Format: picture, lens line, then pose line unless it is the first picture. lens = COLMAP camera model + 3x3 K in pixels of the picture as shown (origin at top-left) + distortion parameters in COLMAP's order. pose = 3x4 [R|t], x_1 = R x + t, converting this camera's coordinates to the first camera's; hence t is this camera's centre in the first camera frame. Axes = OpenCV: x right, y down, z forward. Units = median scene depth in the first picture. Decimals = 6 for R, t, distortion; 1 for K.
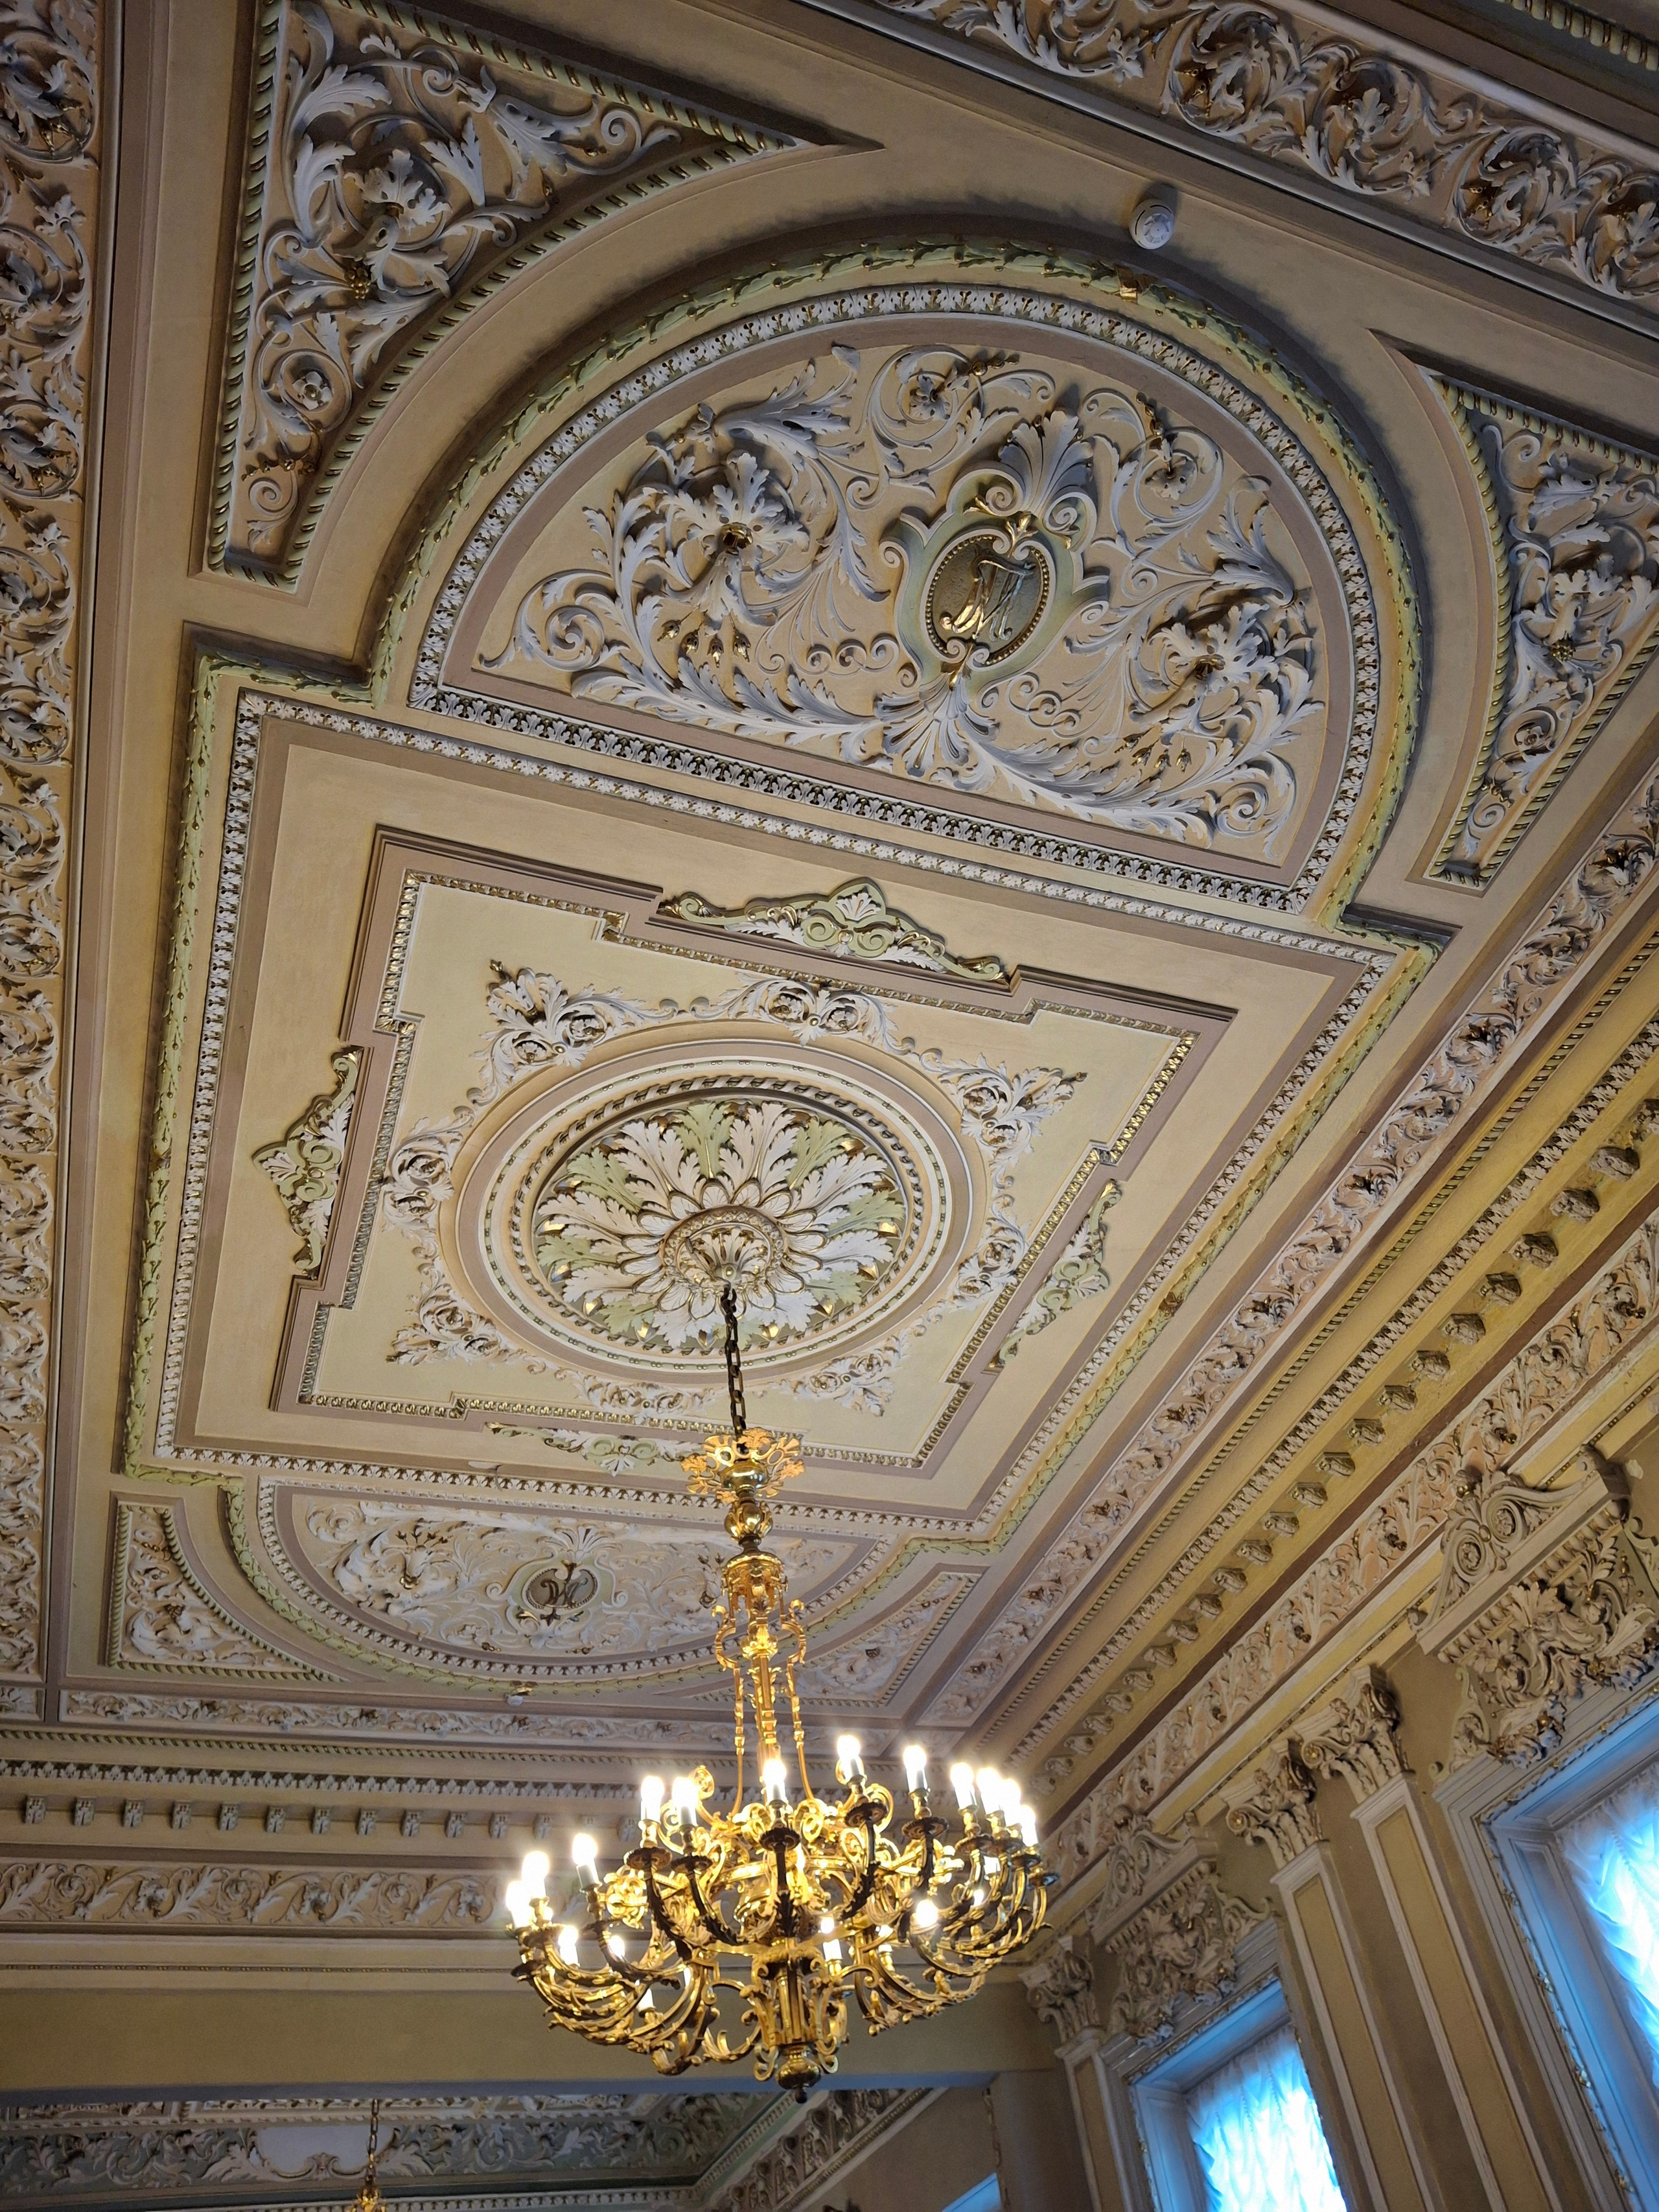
lens RADIAL K [[1605.3, 0, 823.1], [0, 1605.3, 1132.7], [0, 0, 1]] dist [0.152179, -0.322163]
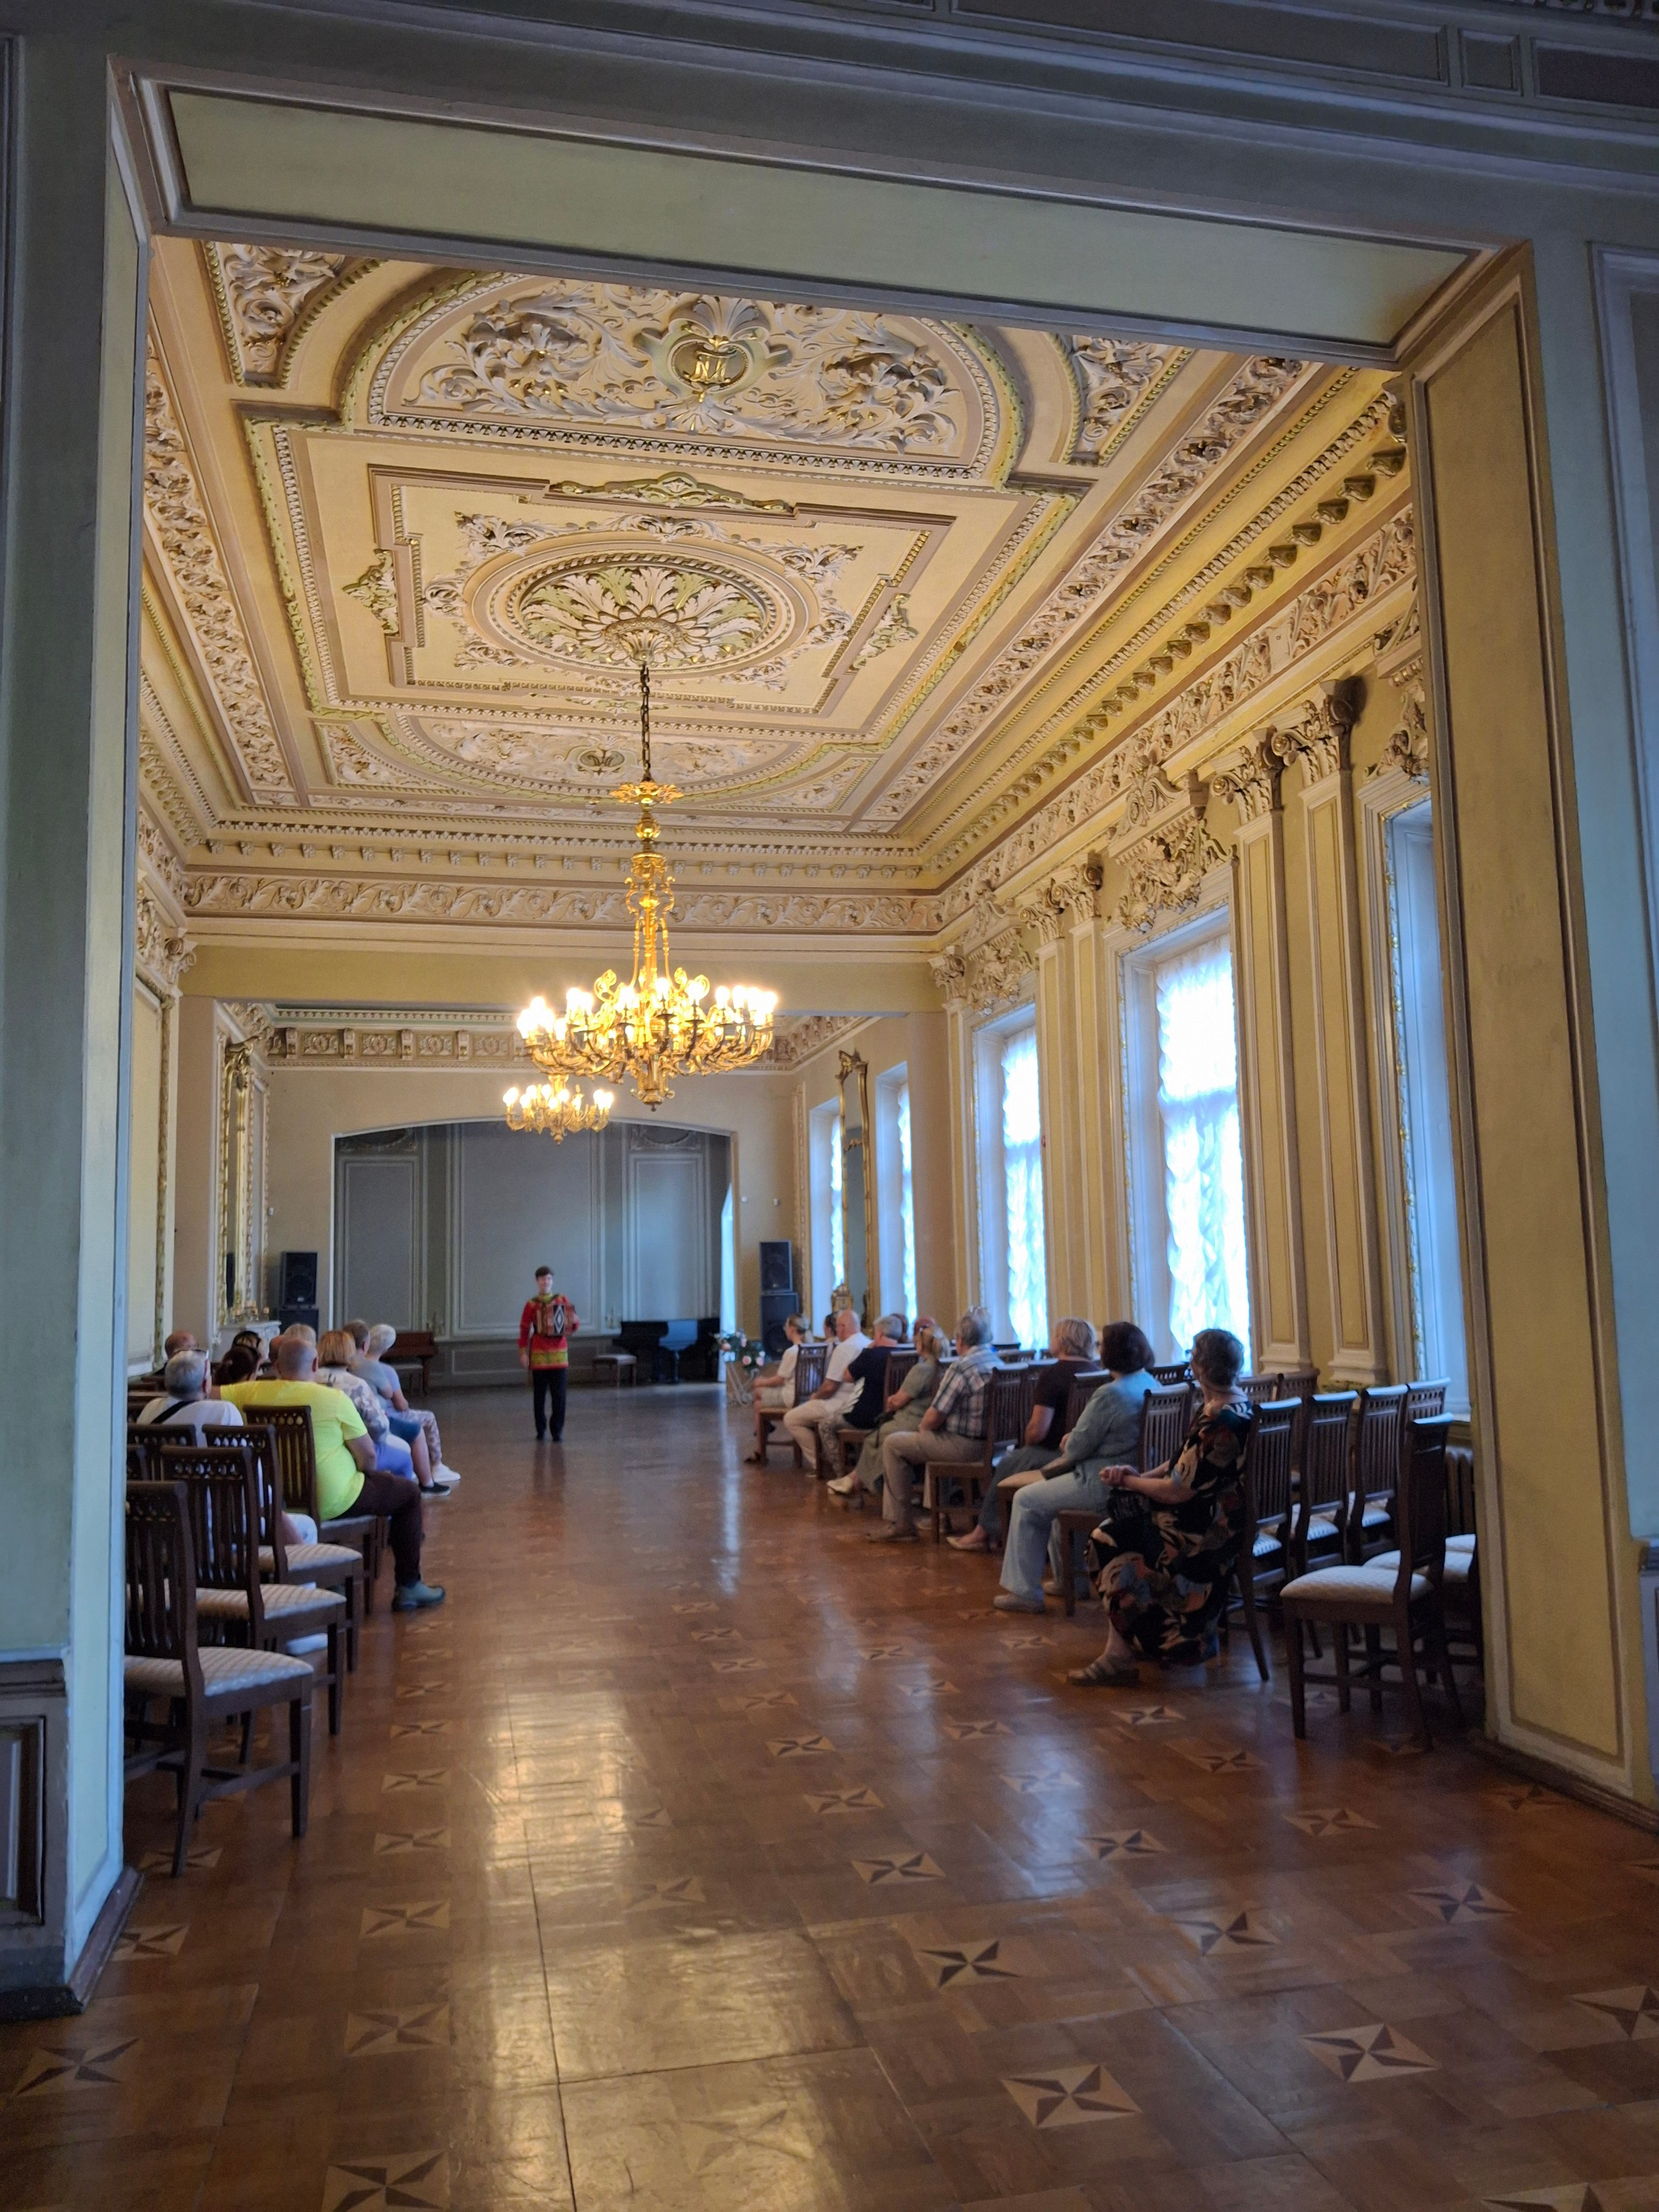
lens RADIAL K [[1605.3, 0, 823.1], [0, 1605.3, 1132.7], [0, 0, 1]] dist [0.152179, -0.322163]
pose [[0.989494, 0.083505, -0.118017, 0.335608], [0.012957, 0.761810, 0.647671, -0.575435], [0.143991, -0.642396, 0.752724, -0.470399]]
